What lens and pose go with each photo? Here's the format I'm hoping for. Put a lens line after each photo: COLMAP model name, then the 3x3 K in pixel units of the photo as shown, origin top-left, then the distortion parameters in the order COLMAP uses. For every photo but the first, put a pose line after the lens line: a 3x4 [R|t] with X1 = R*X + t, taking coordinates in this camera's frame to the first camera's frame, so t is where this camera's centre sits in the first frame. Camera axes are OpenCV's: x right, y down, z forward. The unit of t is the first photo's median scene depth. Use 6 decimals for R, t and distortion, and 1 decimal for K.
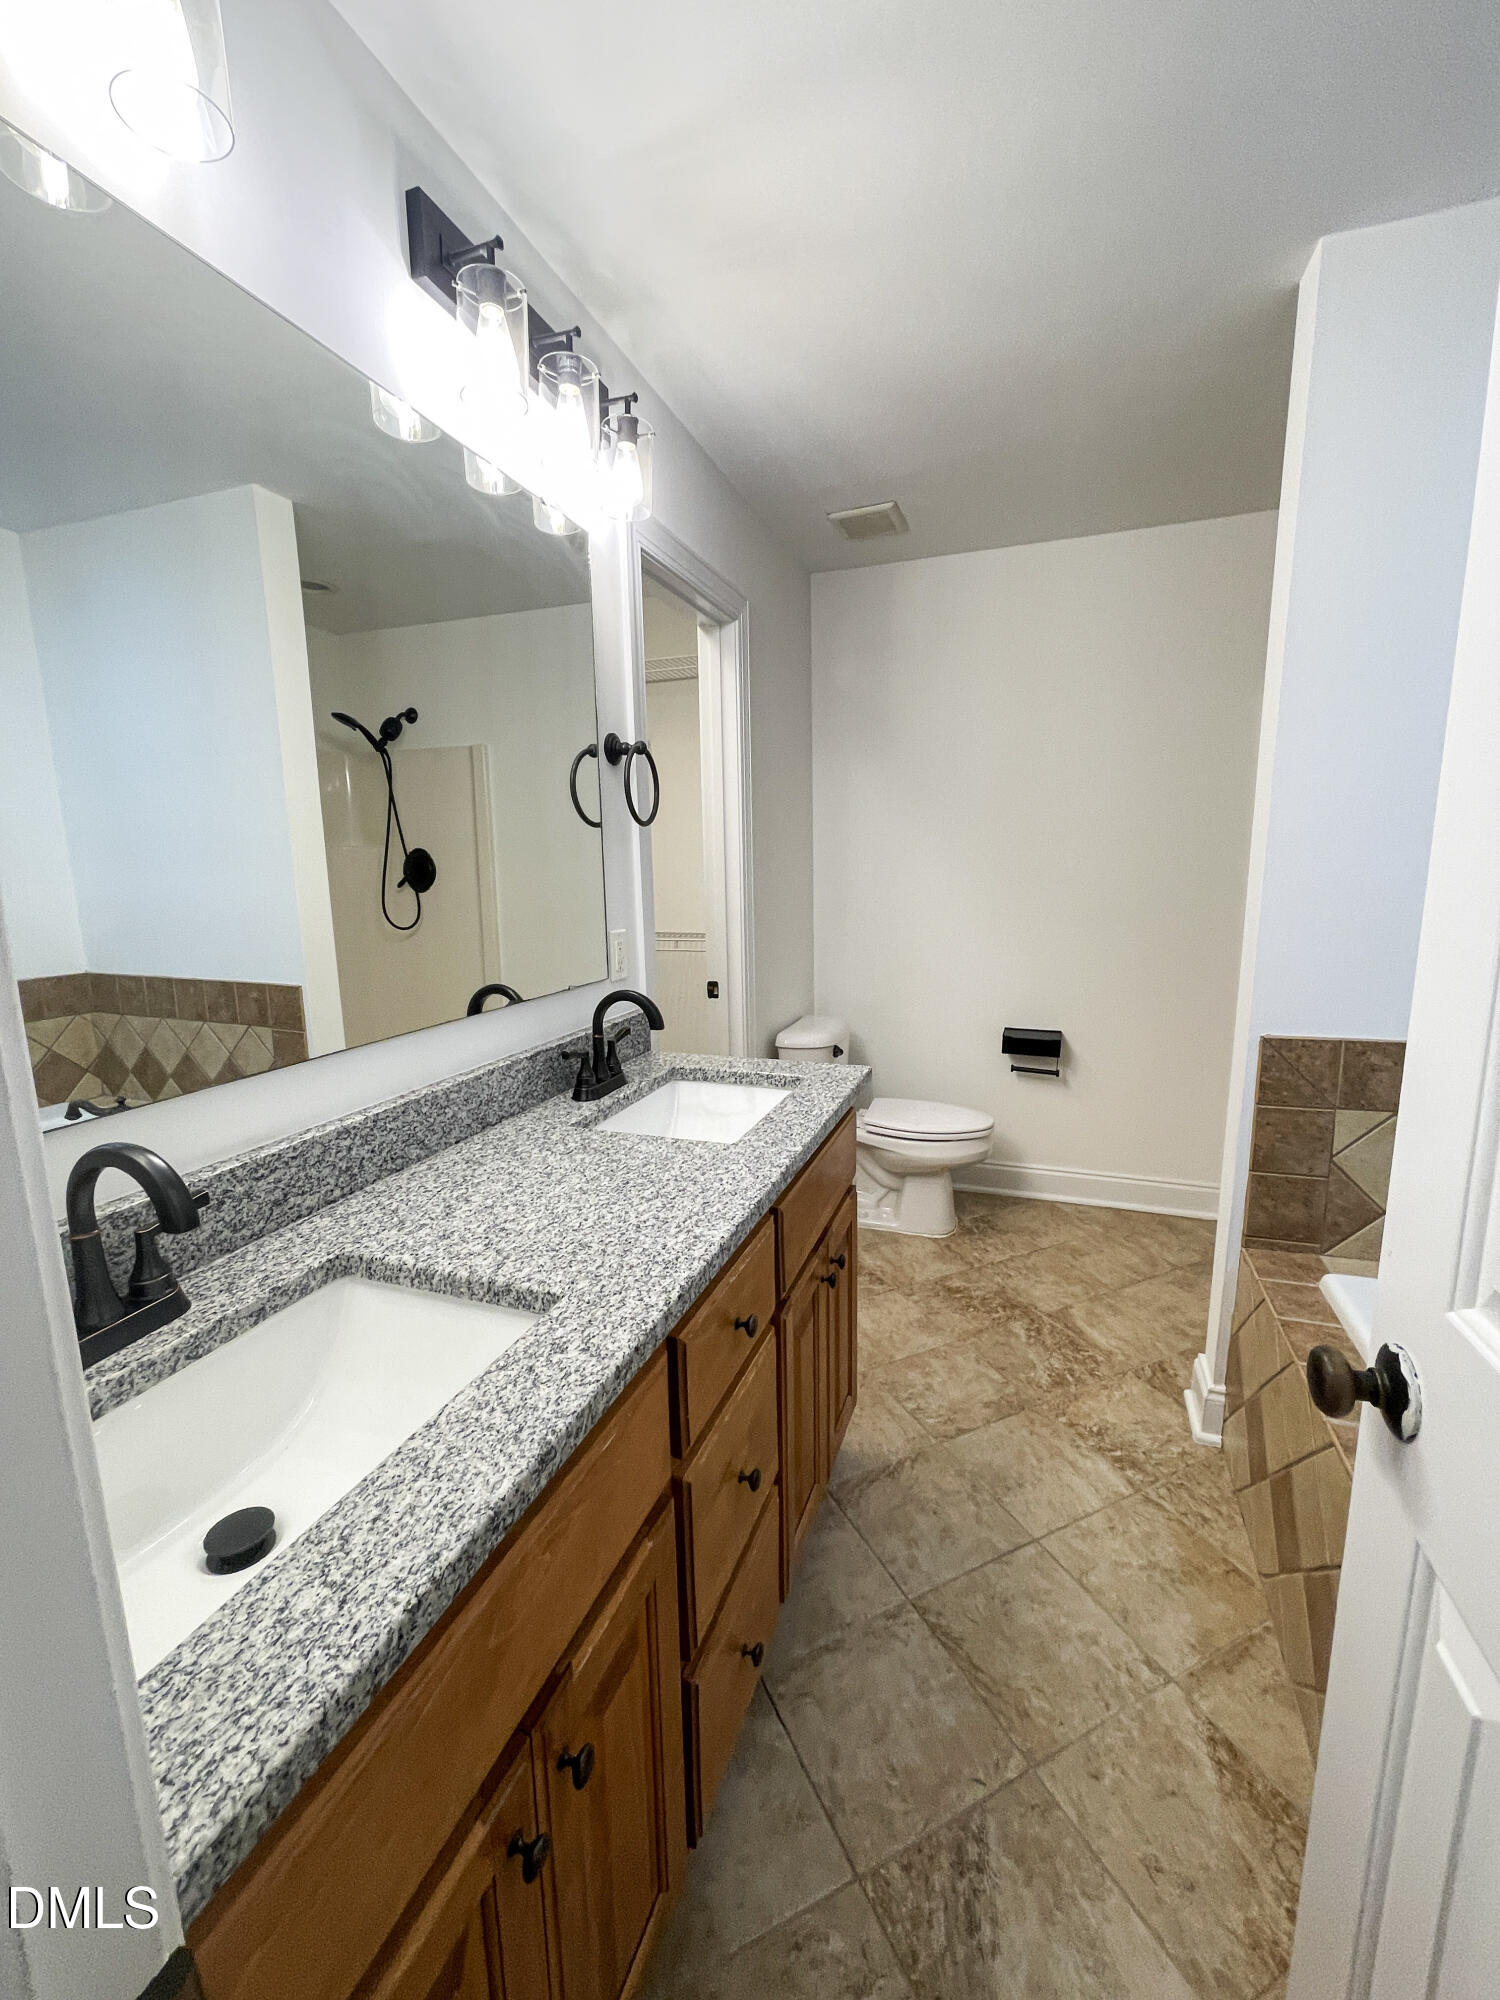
lens RADIAL K [[809.5, 0, 756.4], [0, 809.5, 976.5], [0, 0, 1]] dist [-0.001043, -0.000661]
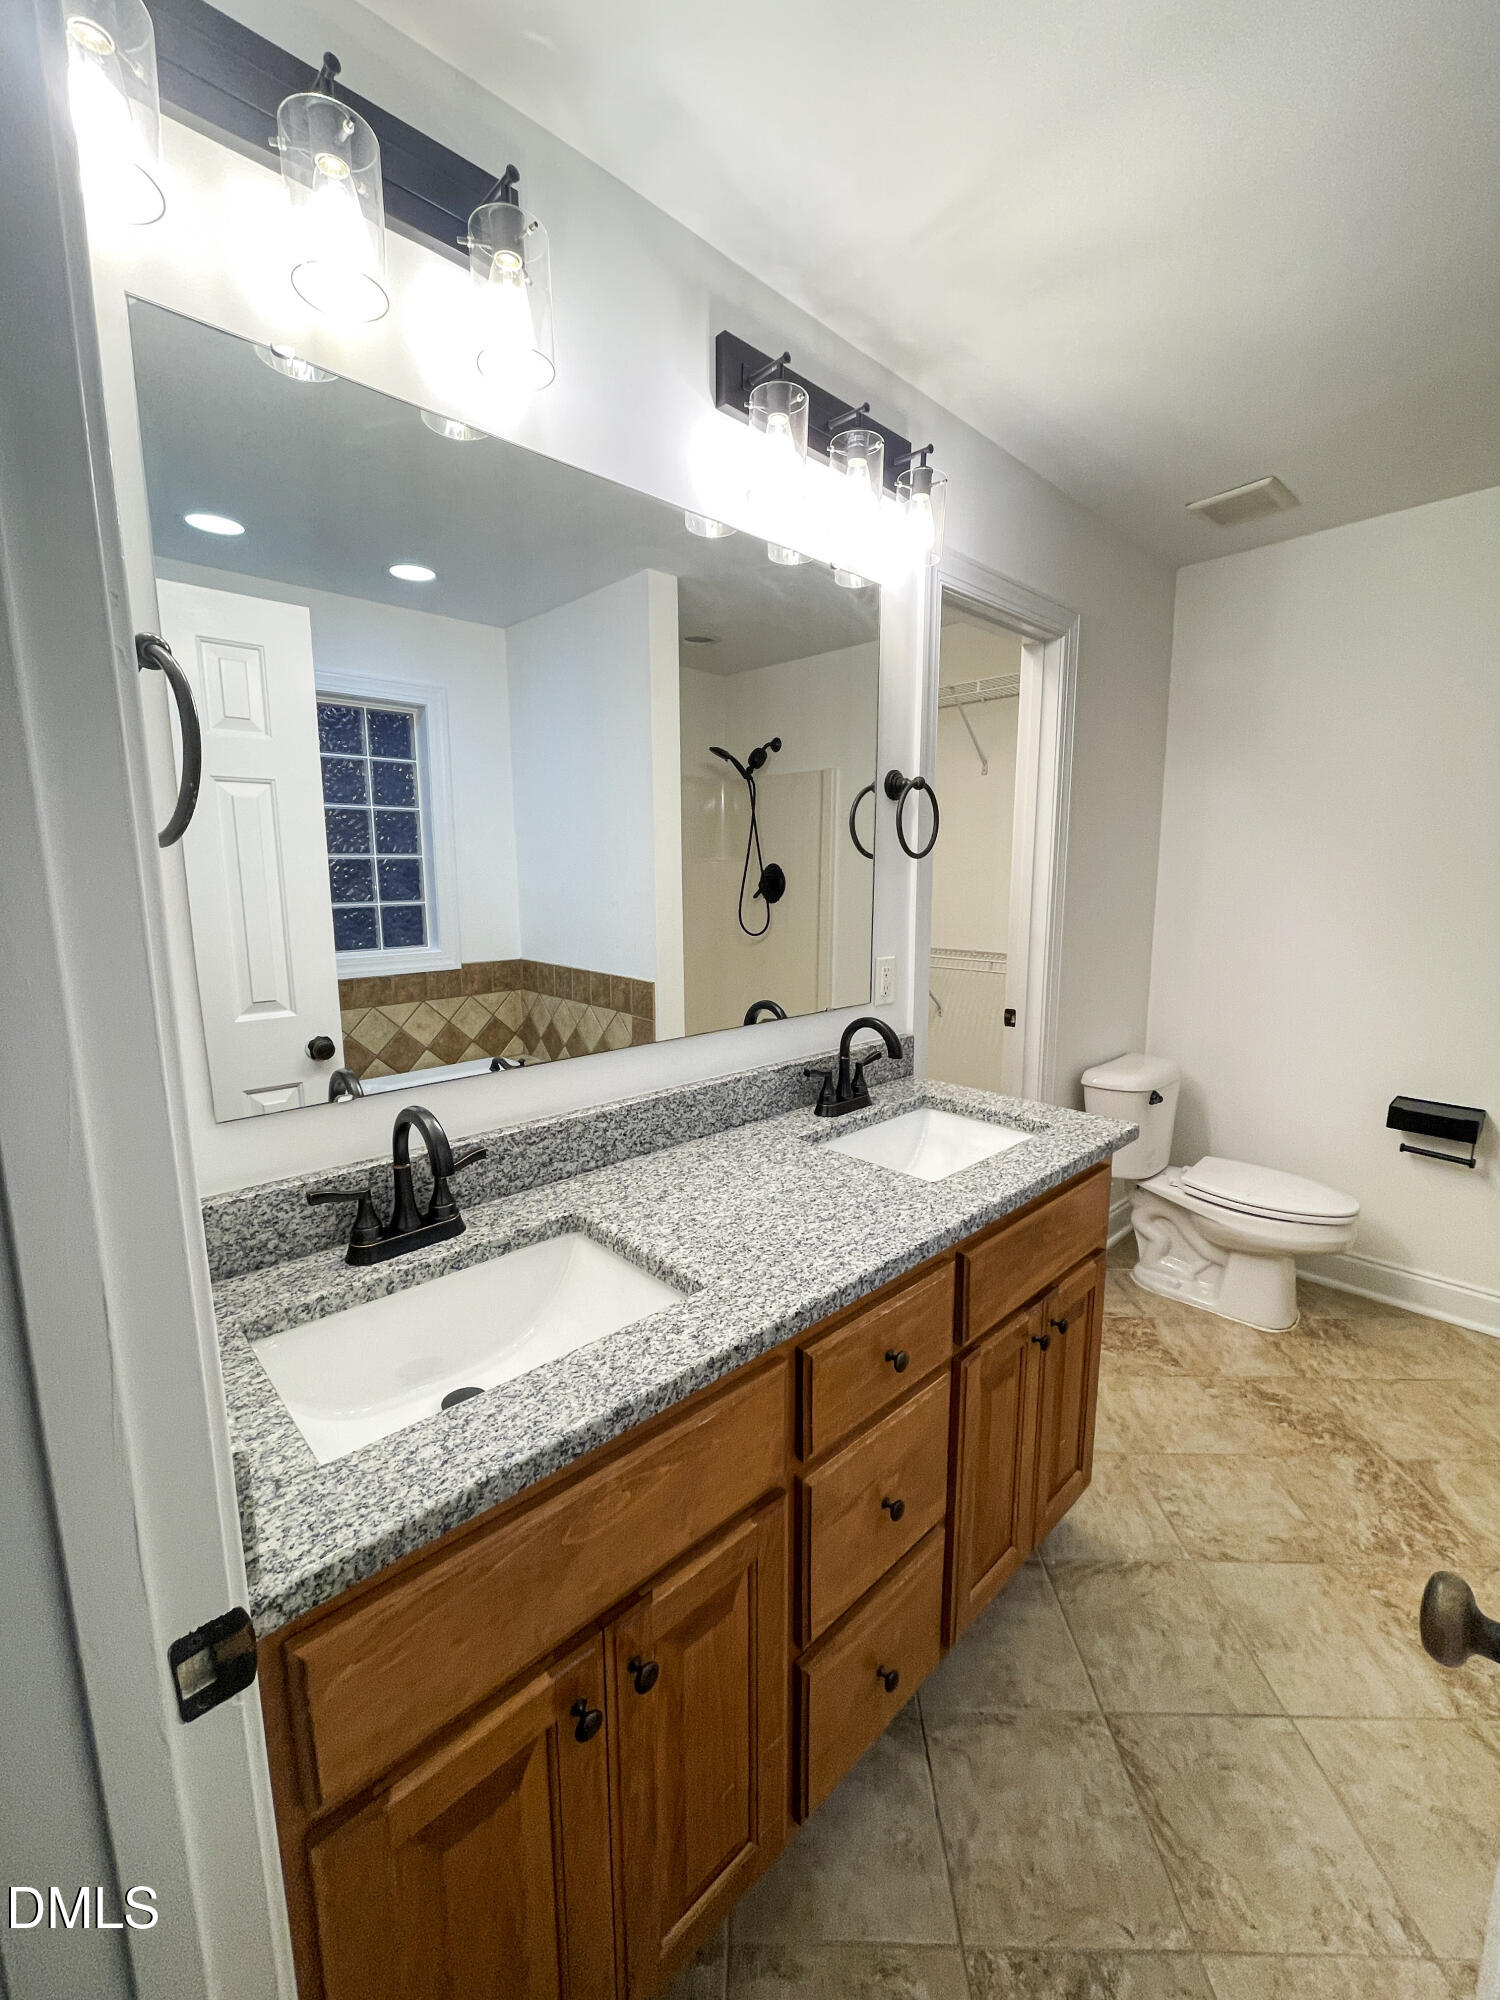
lens RADIAL K [[809.5, 0, 759.7], [0, 809.5, 971.0], [0, 0, 1]] dist [-0.001043, -0.000661]
pose [[0.895520, 0.068700, -0.439687, 0.174712], [-0.072931, 0.997310, 0.007285, -0.042688], [0.439005, 0.025543, 0.898122, -0.016452]]
